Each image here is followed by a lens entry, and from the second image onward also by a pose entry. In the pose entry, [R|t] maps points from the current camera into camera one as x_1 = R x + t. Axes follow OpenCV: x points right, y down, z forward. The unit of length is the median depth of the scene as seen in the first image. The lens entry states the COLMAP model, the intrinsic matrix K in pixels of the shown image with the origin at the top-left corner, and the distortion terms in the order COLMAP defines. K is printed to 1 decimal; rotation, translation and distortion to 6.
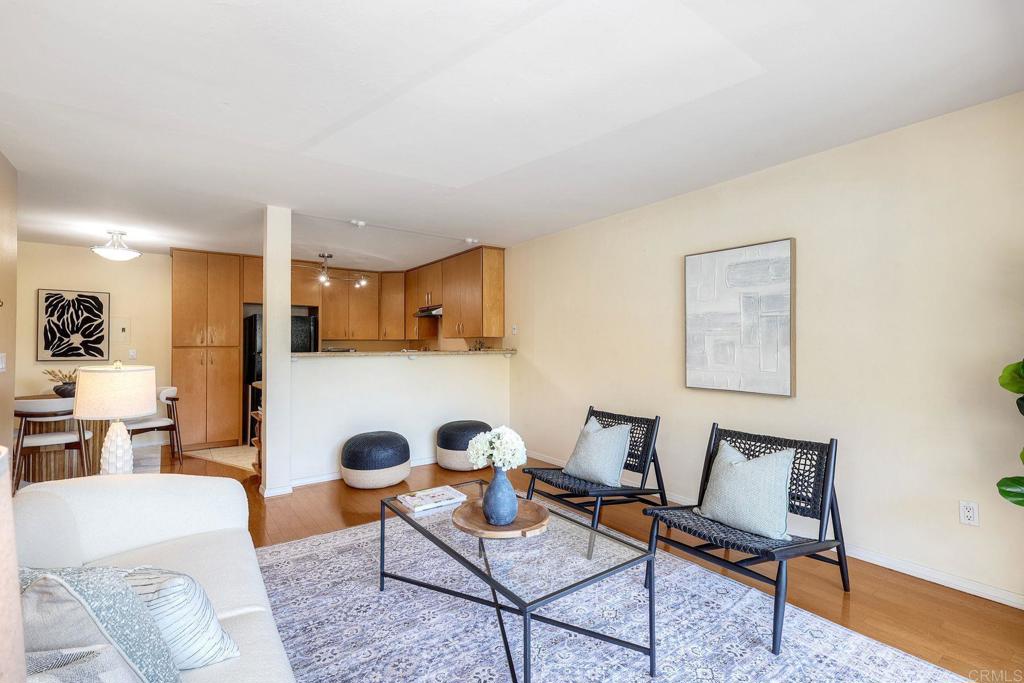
lens RADIAL K [[463.2, 0, 512.0], [0, 463.2, 341.5], [0, 0, 1]] dist [0.000783, 0.000667]
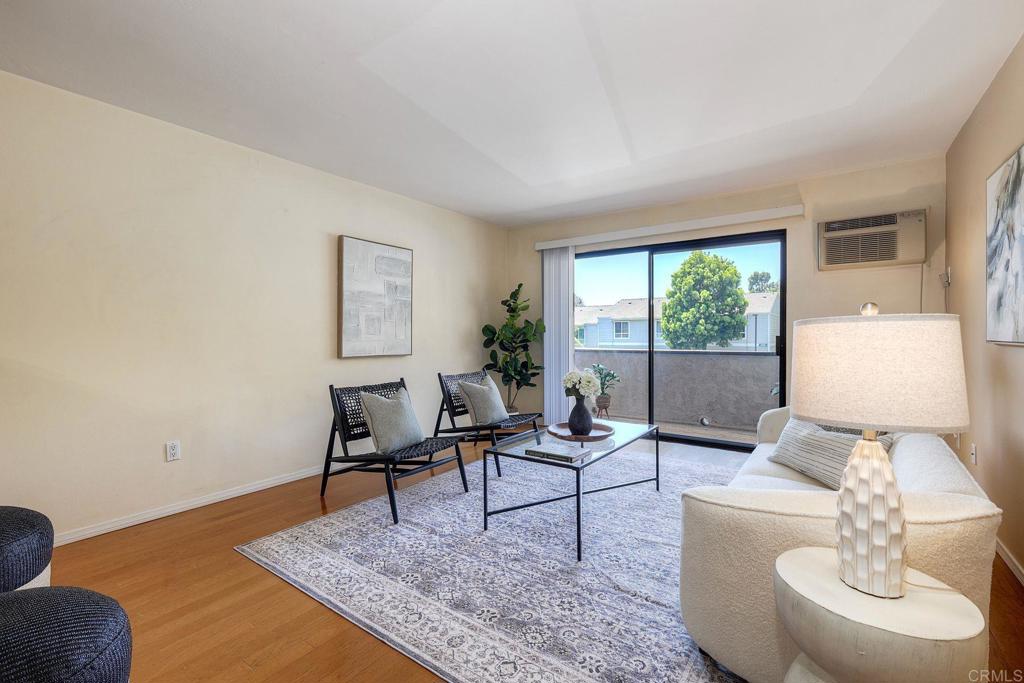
lens RADIAL K [[454.4, 0, 511.5], [0, 454.4, 331.0], [0, 0, 1]] dist [-0.002392, 0.000179]
pose [[-0.315332, 0.007060, 0.948955, -0.510600], [-0.001970, 0.999965, -0.008094, 0.029834], [-0.948979, -0.004421, -0.315307, 0.643470]]
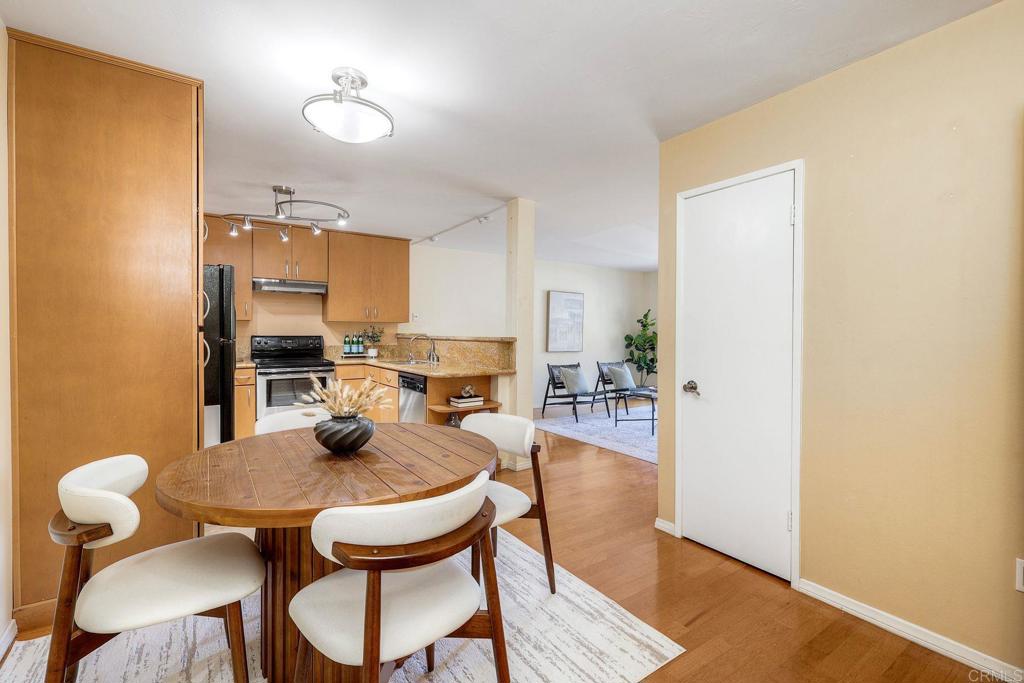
lens RADIAL K [[446.9, 0, 516.5], [0, 446.9, 338.9], [0, 0, 1]] dist [-0.000353, 0.000729]
pose [[0.021665, -0.008089, 0.999733, -1.152302], [-0.014263, 0.999863, 0.008399, 0.015991], [-0.999664, -0.014441, 0.021547, 0.741653]]
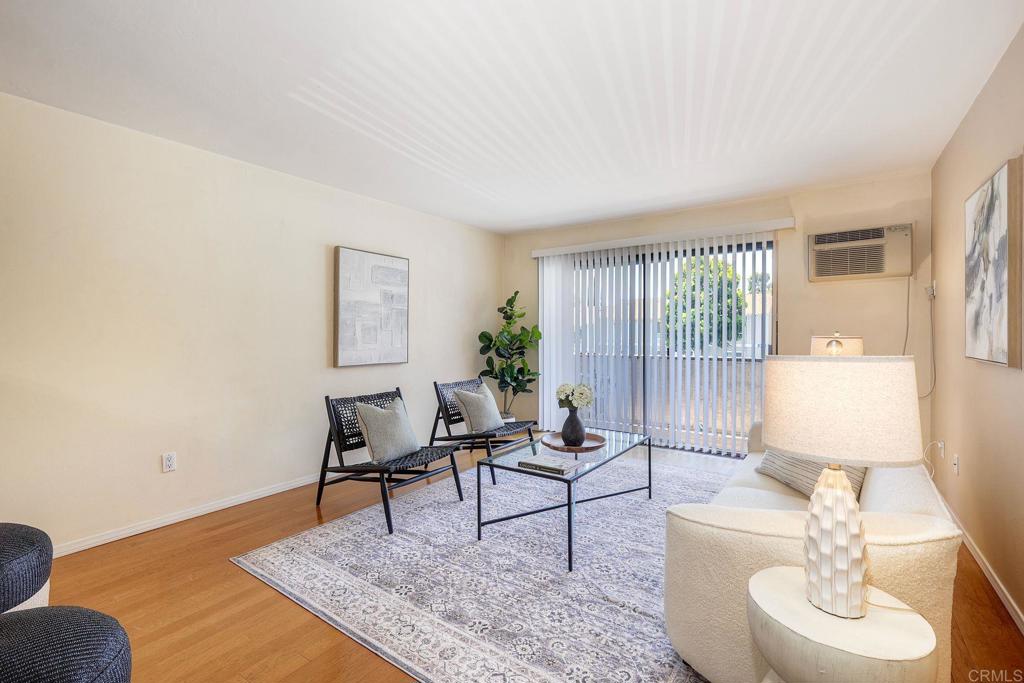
lens RADIAL K [[456.3, 0, 515.3], [0, 456.3, 332.1], [0, 0, 1]] dist [-0.001061, -0.000269]
pose [[-0.326340, 0.004915, 0.945240, -0.522367], [-0.004682, 0.999966, -0.006816, 0.015580], [-0.945241, -0.006650, -0.326306, 0.641824]]
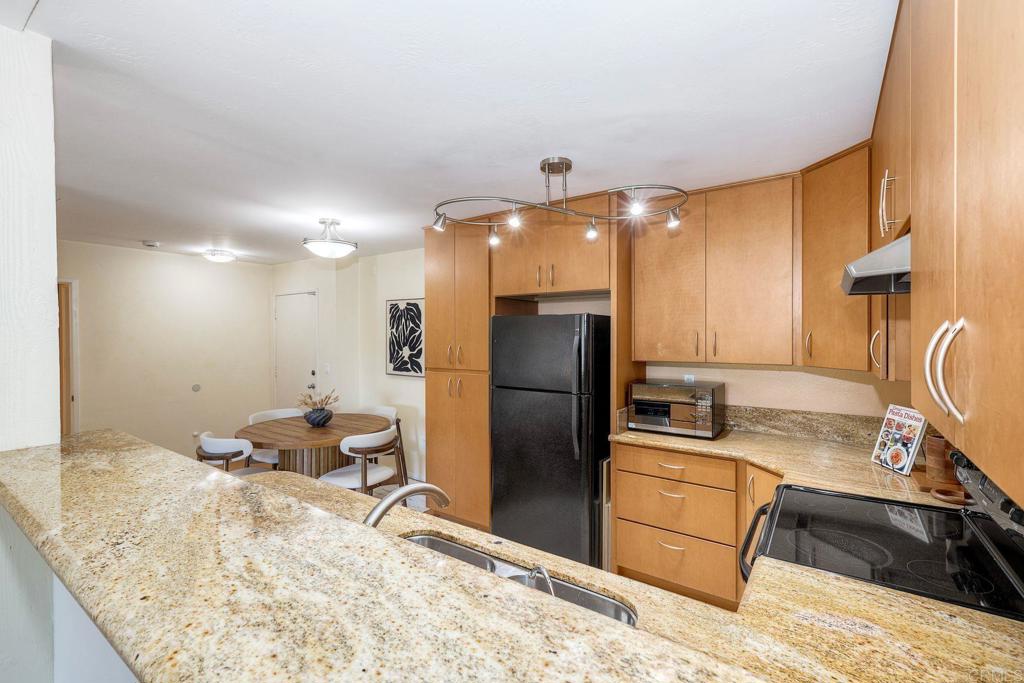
lens RADIAL K [[446.9, 0, 516.5], [0, 446.9, 338.9], [0, 0, 1]] dist [-0.000353, 0.000729]
pose [[0.326110, 0.008811, -0.945291, -0.044616], [0.004576, 0.999930, 0.010899, -0.040625], [0.945321, -0.007880, 0.326047, 0.941300]]
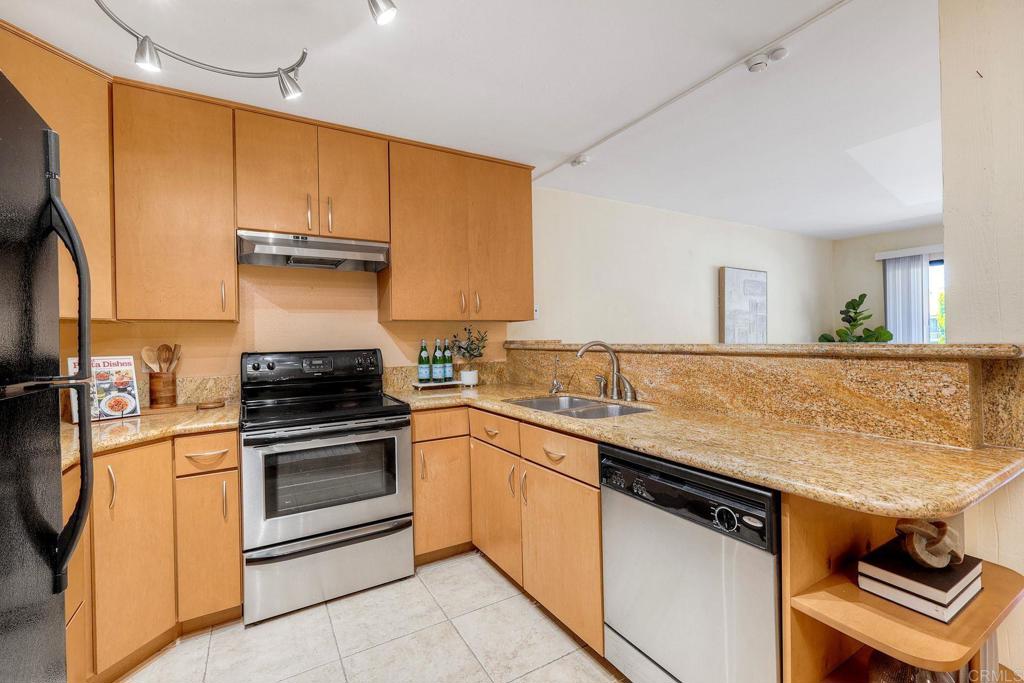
lens RADIAL K [[446.9, 0, 516.5], [0, 446.9, 338.9], [0, 0, 1]] dist [-0.000353, 0.000729]
pose [[0.089909, 0.002542, 0.995947, -0.654136], [0.011017, 0.999933, -0.003547, 0.015468], [-0.995889, 0.011291, 0.089875, 0.997654]]
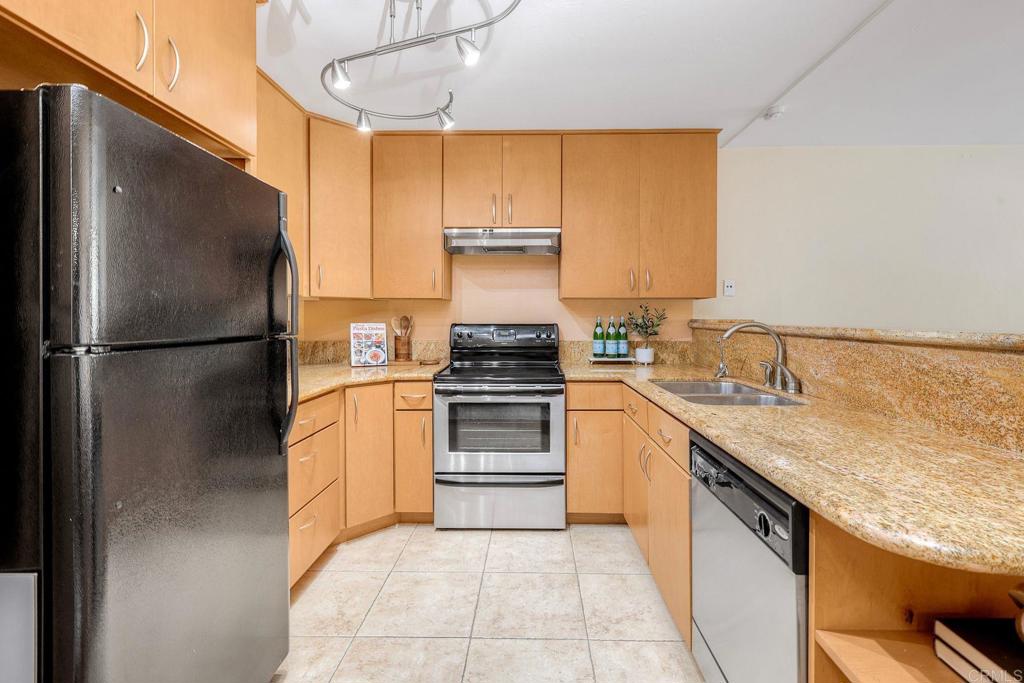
lens RADIAL K [[457.3, 0, 521.3], [0, 457.3, 321.9], [0, 0, 1]] dist [-0.002658, 0.000075]
pose [[0.603753, -0.002421, 0.797168, -0.648270], [-0.011133, 0.999872, 0.011468, 0.014698], [-0.797093, -0.015798, 0.603649, 0.882388]]
